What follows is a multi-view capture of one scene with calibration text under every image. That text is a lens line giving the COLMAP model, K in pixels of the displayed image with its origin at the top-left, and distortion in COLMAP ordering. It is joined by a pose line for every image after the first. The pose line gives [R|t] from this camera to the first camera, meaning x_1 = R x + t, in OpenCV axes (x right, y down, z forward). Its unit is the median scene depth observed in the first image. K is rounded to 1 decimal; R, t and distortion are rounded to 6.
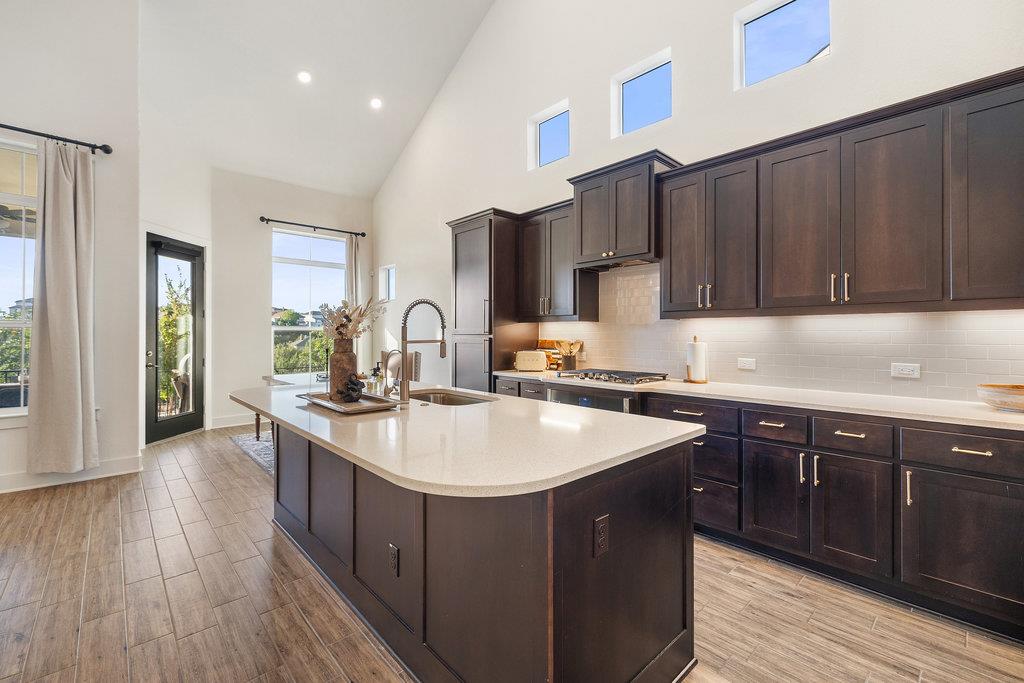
lens RADIAL K [[436.2, 0, 510.1], [0, 436.2, 332.9], [0, 0, 1]] dist [0.000516, -0.000256]
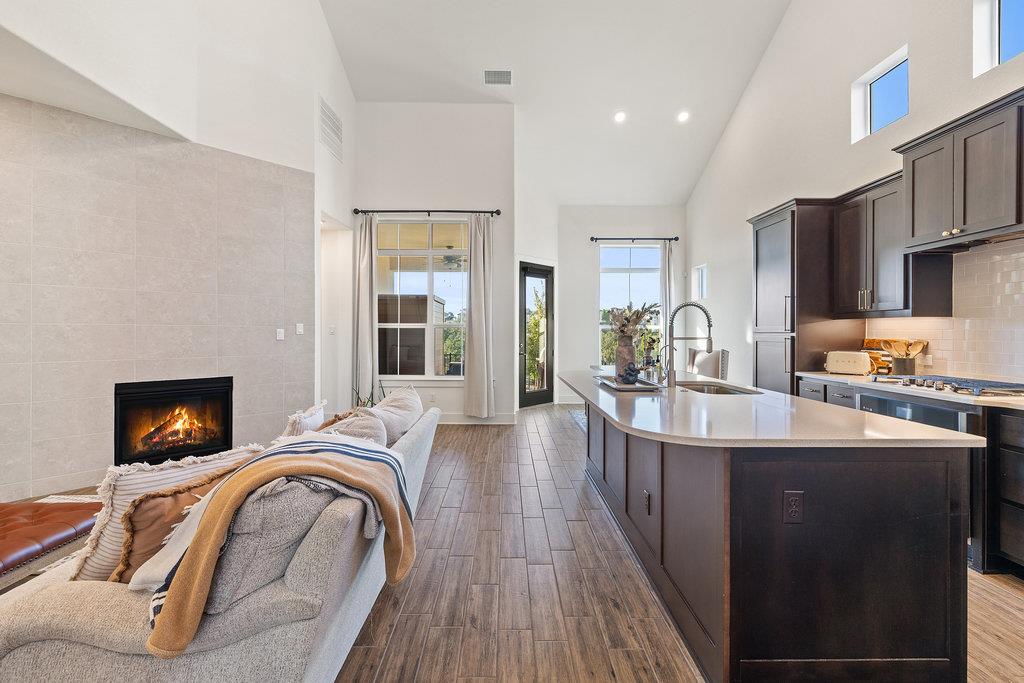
lens RADIAL K [[436.2, 0, 511.3], [0, 436.2, 331.8], [0, 0, 1]] dist [0.000516, -0.000256]
pose [[0.743866, 0.000628, -0.668328, 0.139951], [0.000792, 0.999998, 0.001821, -0.000346], [0.668328, -0.001884, 0.743864, -0.116564]]
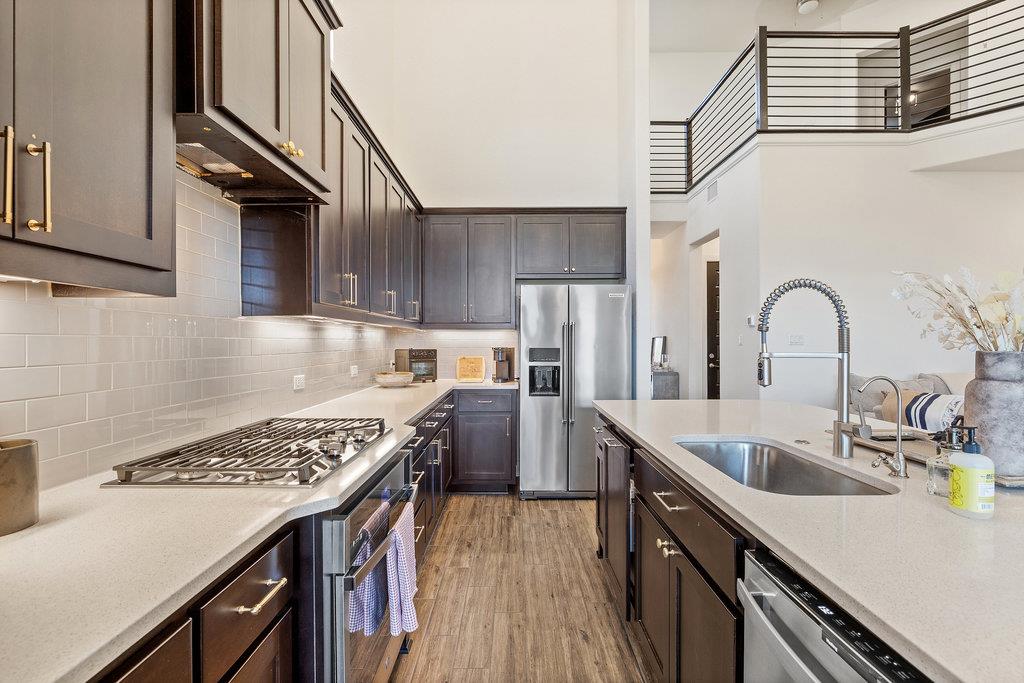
lens RADIAL K [[457.8, 0, 514.2], [0, 457.8, 346.2], [0, 0, 1]] dist [-0.006322, 0.000729]
pose [[-0.740215, -0.005417, 0.672348, -0.192355], [-0.001623, 0.999979, 0.006269, 0.004069], [-0.672368, 0.003549, -0.740209, 1.038490]]
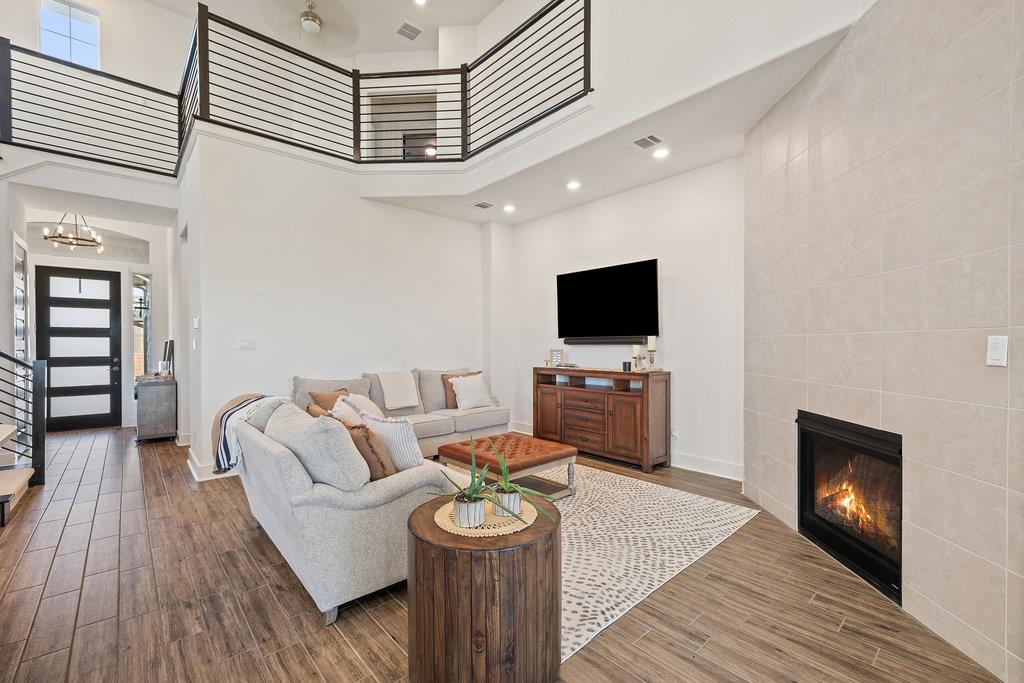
lens RADIAL K [[436.2, 0, 515.8], [0, 436.2, 347.5], [0, 0, 1]] dist [0.000516, -0.000256]
pose [[-0.999933, 0.003341, 0.011127, -0.636901], [0.003363, 0.999993, 0.001892, 0.002870], [-0.011121, 0.001930, -0.999936, 0.760994]]
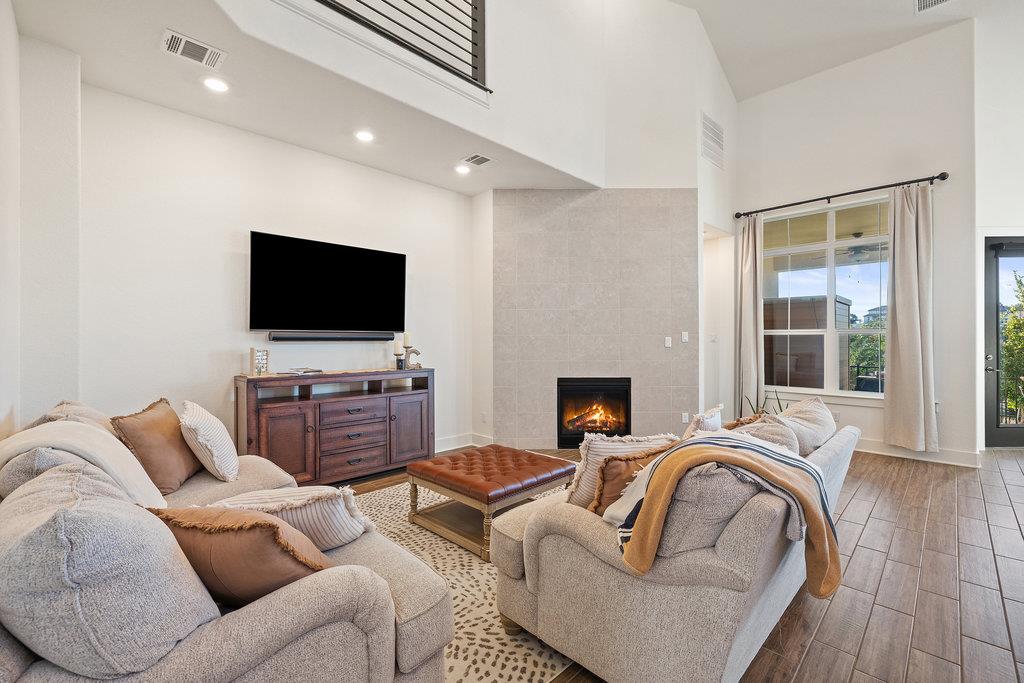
lens RADIAL K [[436.2, 0, 513.4], [0, 436.2, 340.4], [0, 0, 1]] dist [0.000516, -0.000256]
pose [[0.039684, 0.000212, -0.999212, 0.167987], [0.007370, 0.999973, 0.000505, -0.000687], [0.999185, -0.007385, 0.039681, -0.168675]]
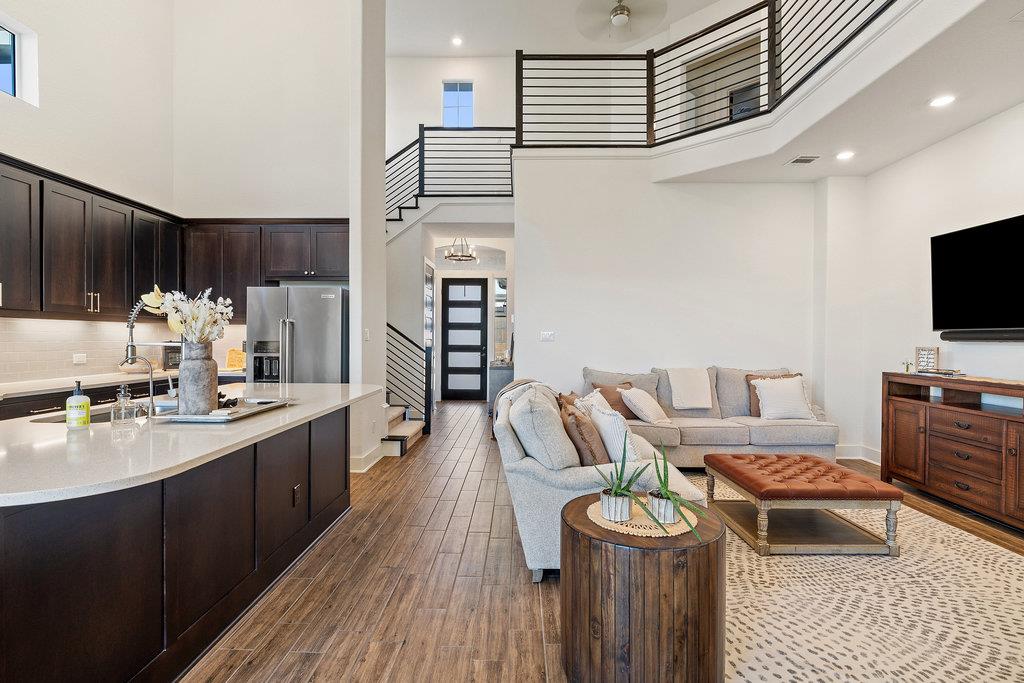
lens RADIAL K [[494.5, 0, 507.6], [0, 494.5, 340.2], [0, 0, 1]] dist [-0.004033, 0.001053]
pose [[-0.722708, -0.009535, 0.691088, -0.836067], [-0.009939, 0.999945, 0.003403, 0.001634], [-0.691083, -0.004410, -0.722762, 0.757602]]
